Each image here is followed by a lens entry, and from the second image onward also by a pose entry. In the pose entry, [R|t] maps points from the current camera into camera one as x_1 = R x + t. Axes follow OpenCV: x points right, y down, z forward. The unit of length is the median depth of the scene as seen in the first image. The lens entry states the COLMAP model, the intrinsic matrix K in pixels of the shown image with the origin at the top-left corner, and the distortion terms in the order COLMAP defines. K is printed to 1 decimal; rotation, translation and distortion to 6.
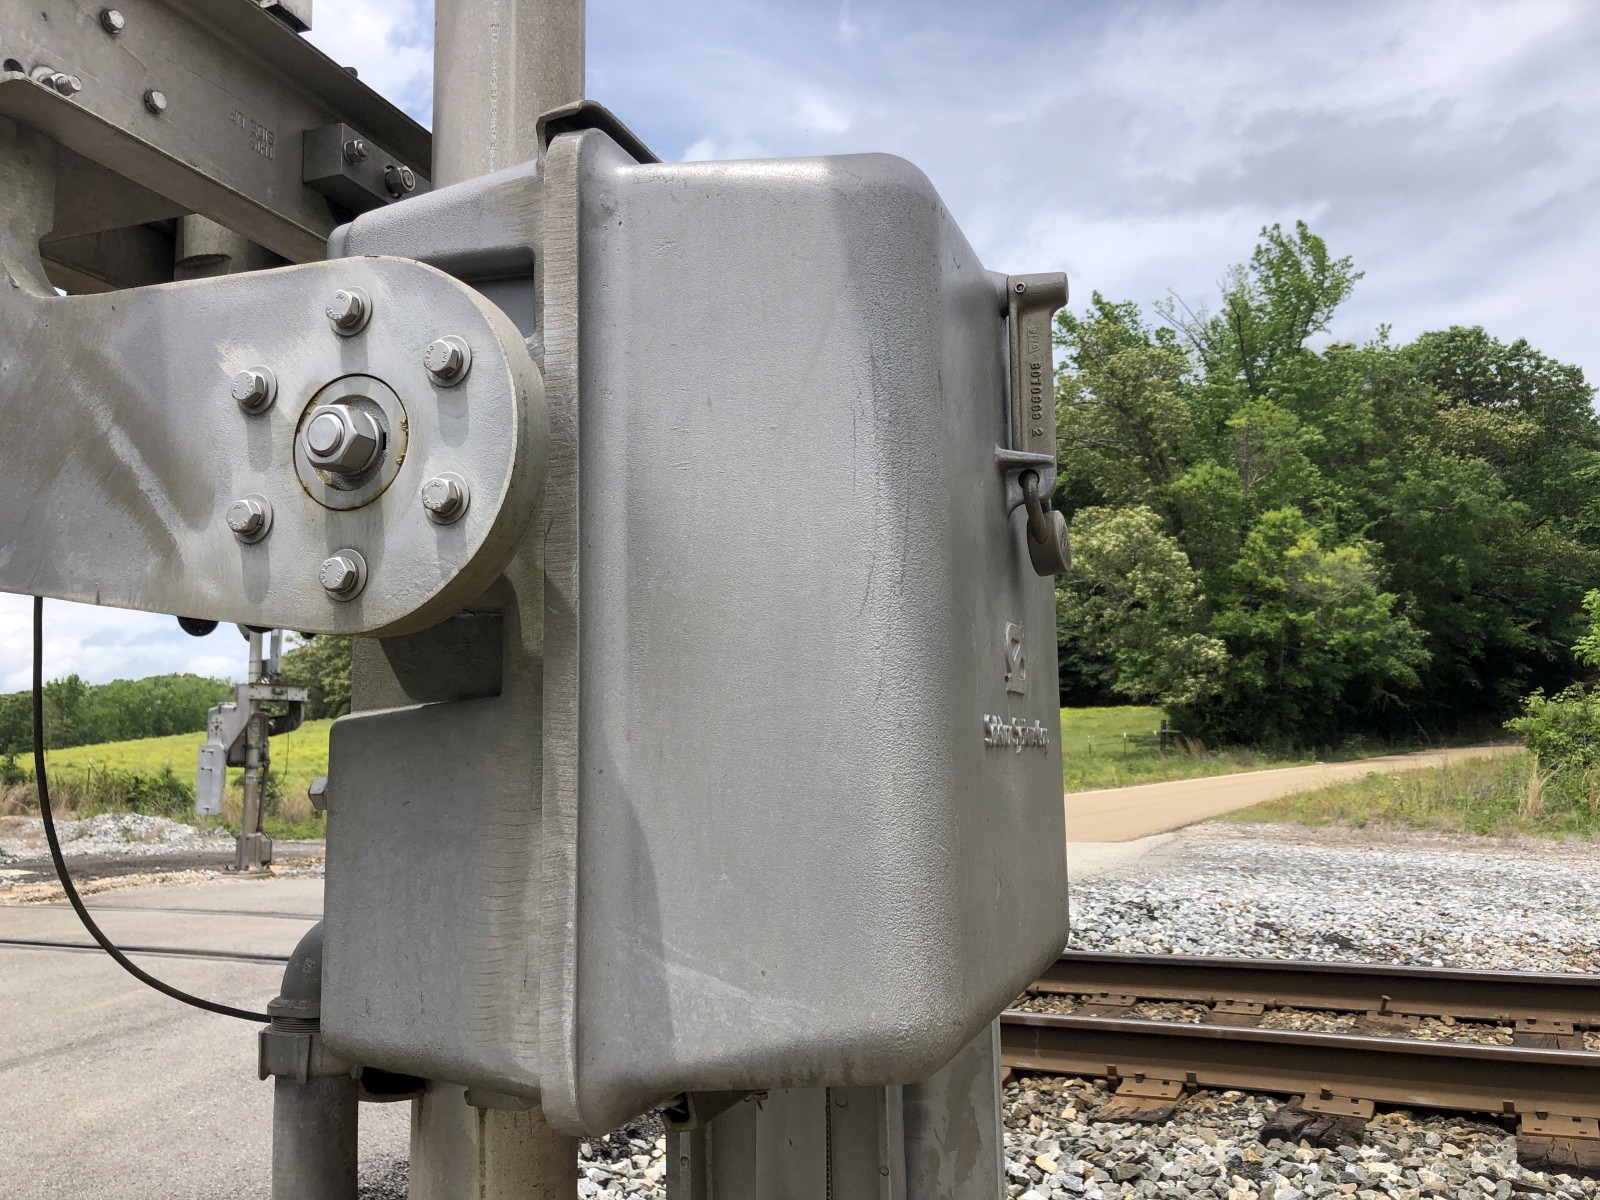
lens RADIAL K [[1283.9, 0, 803.4], [0, 1283.9, 615.7], [0, 0, 1]] dist [0.049308, -0.068506]
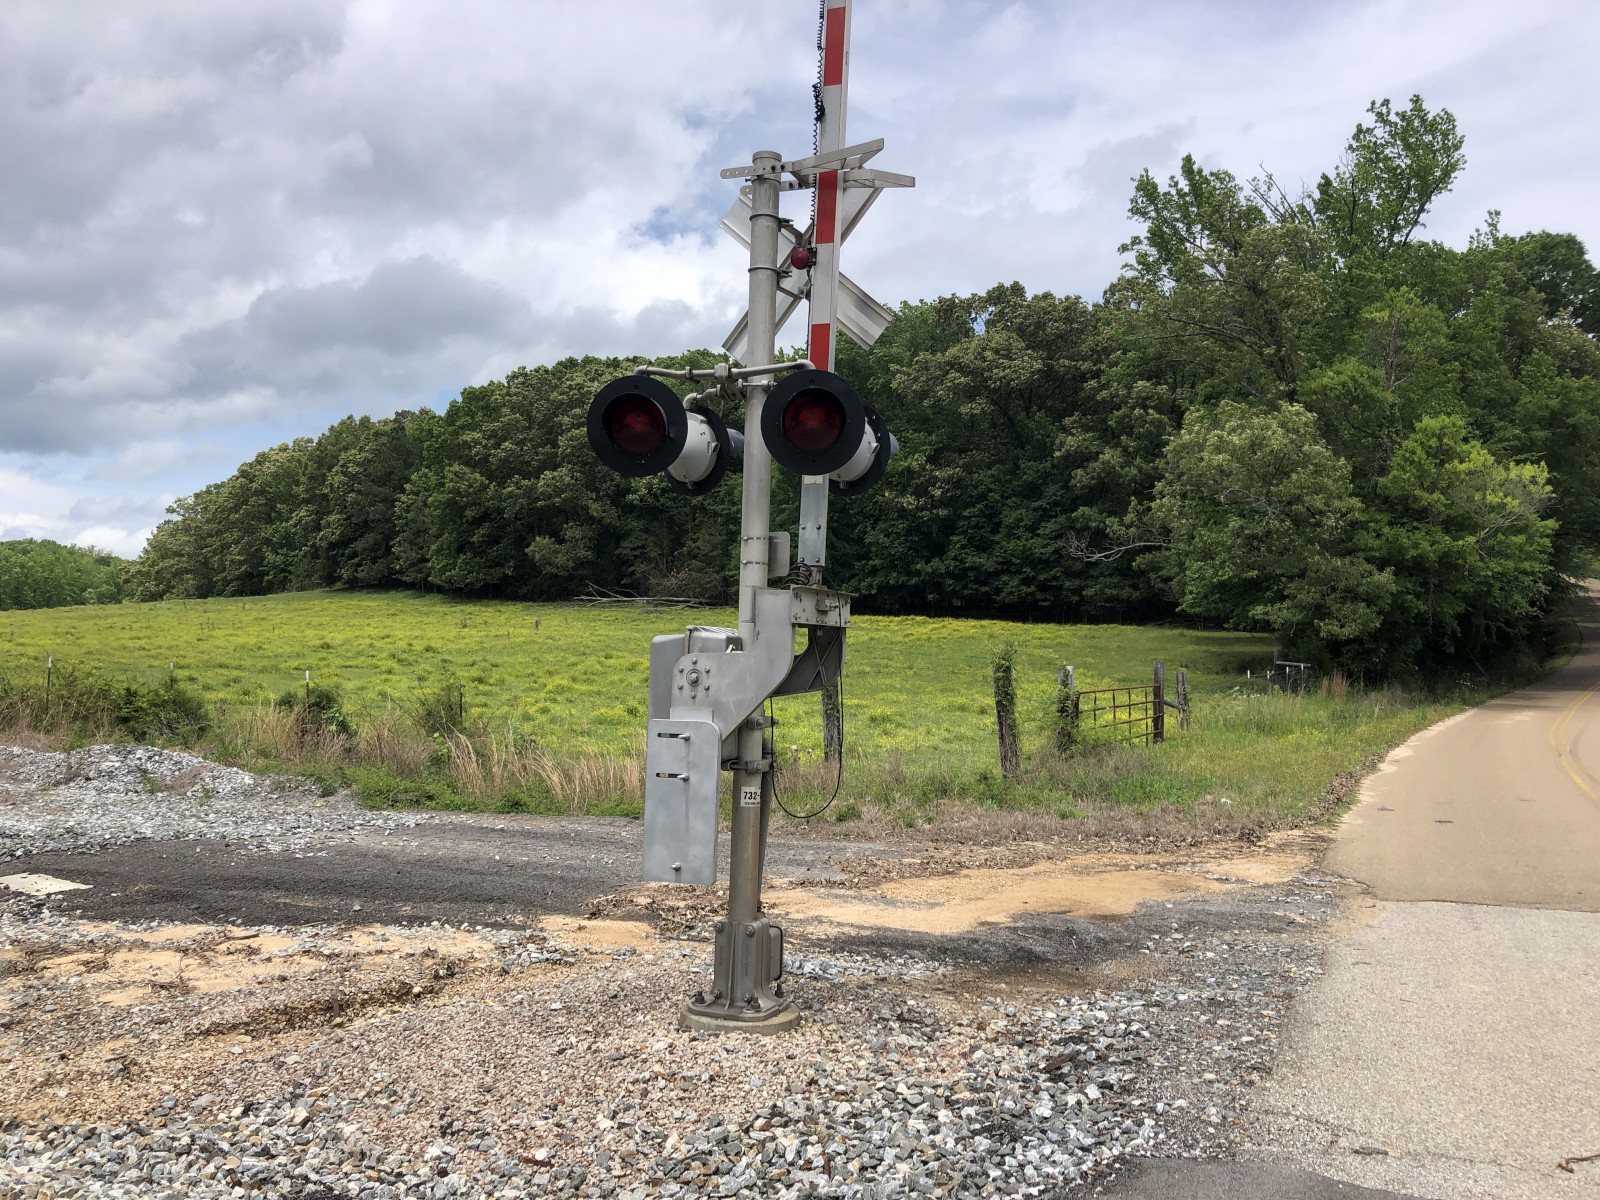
lens RADIAL K [[1283.9, 0, 793.3], [0, 1283.9, 584.6], [0, 0, 1]] dist [0.049308, -0.068506]
pose [[0.995392, 0.045896, 0.084190, -0.128714], [-0.050333, 0.997411, 0.051363, 0.007619], [-0.081615, -0.055364, 0.995125, 0.157404]]
